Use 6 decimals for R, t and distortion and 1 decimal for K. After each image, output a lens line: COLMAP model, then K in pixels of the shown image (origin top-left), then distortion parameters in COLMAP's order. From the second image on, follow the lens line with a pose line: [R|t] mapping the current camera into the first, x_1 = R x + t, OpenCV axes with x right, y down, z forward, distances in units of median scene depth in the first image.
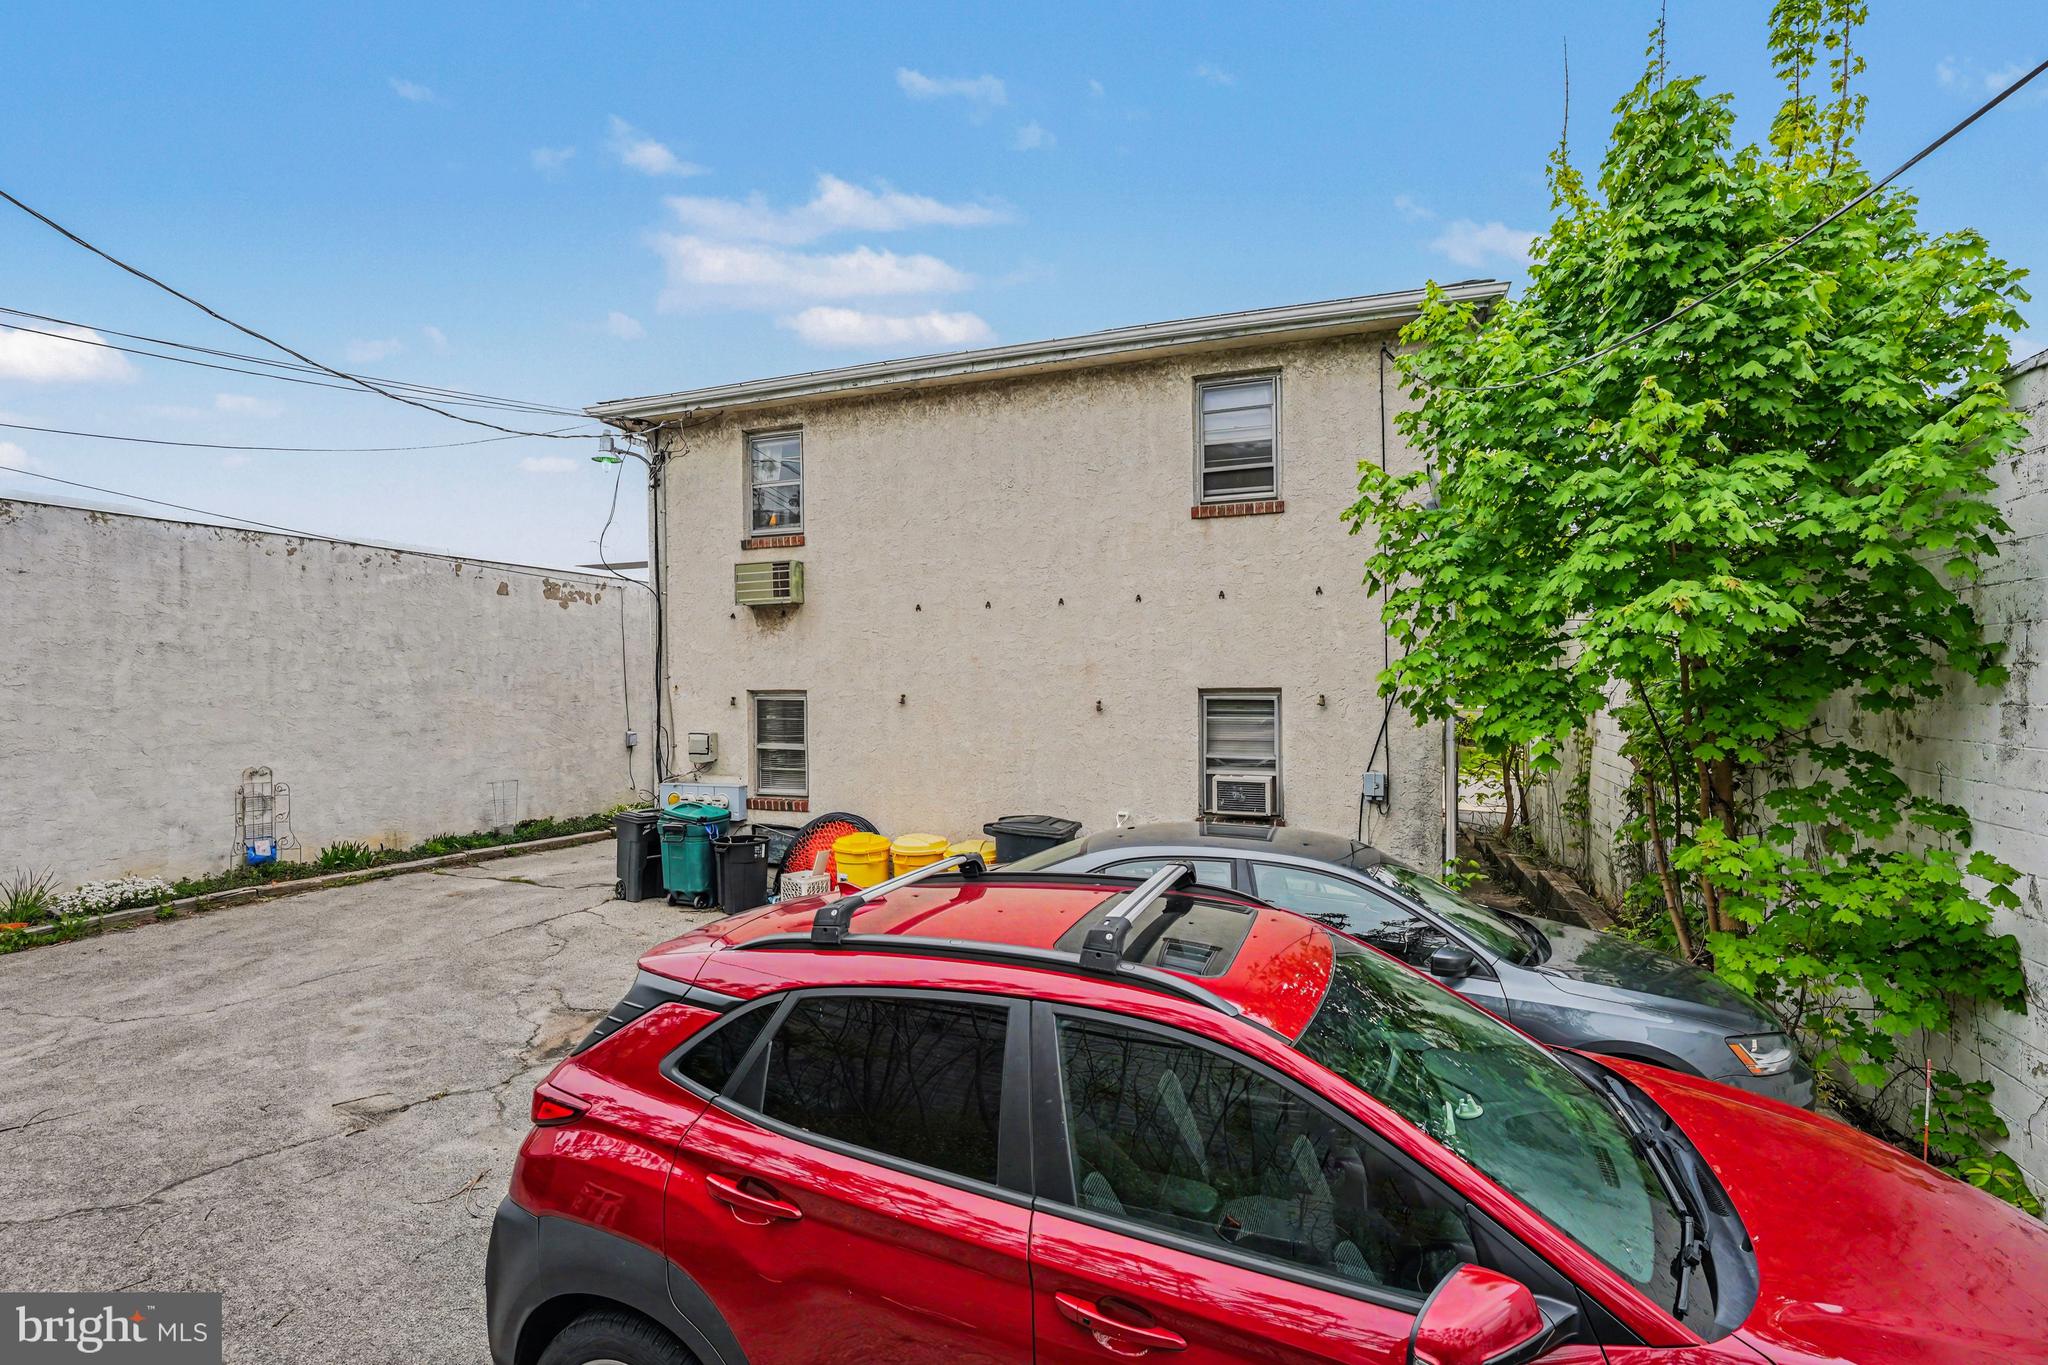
lens RADIAL K [[974.3, 0, 1024.0], [0, 974.3, 682.5], [0, 0, 1]] dist [-0.001164, -0.000373]
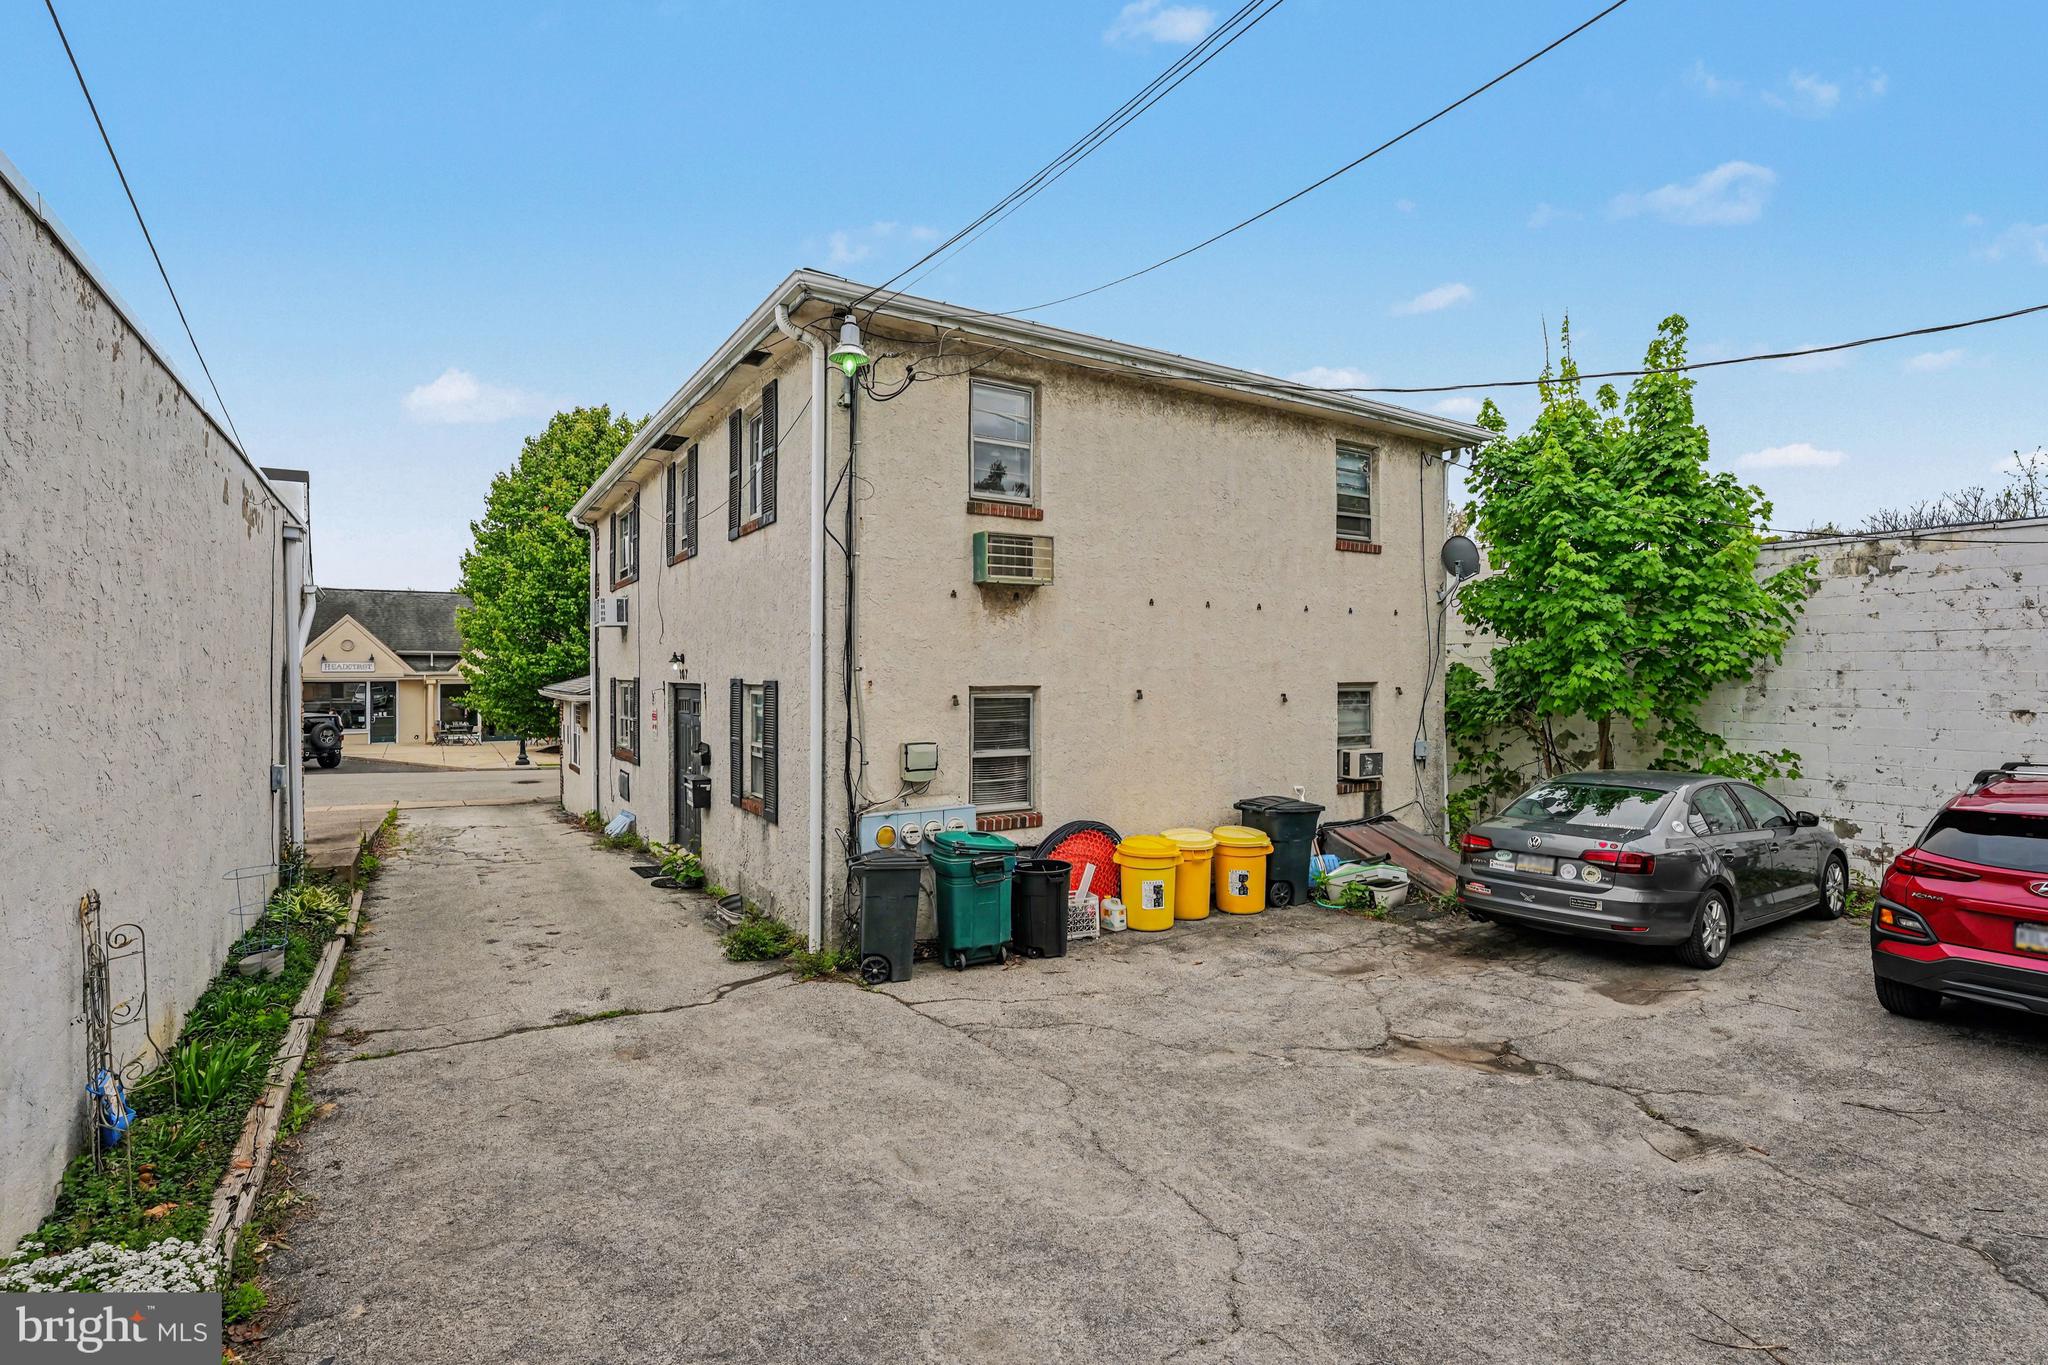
lens RADIAL K [[937.8, 0, 1020.4], [0, 937.8, 667.6], [0, 0, 1]] dist [-0.019726, 0.000066]
pose [[0.601563, 0.012487, 0.798727, -0.933145], [0.003305, 0.999830, -0.018120, 0.006645], [-0.798818, 0.013540, 0.601420, 0.525936]]
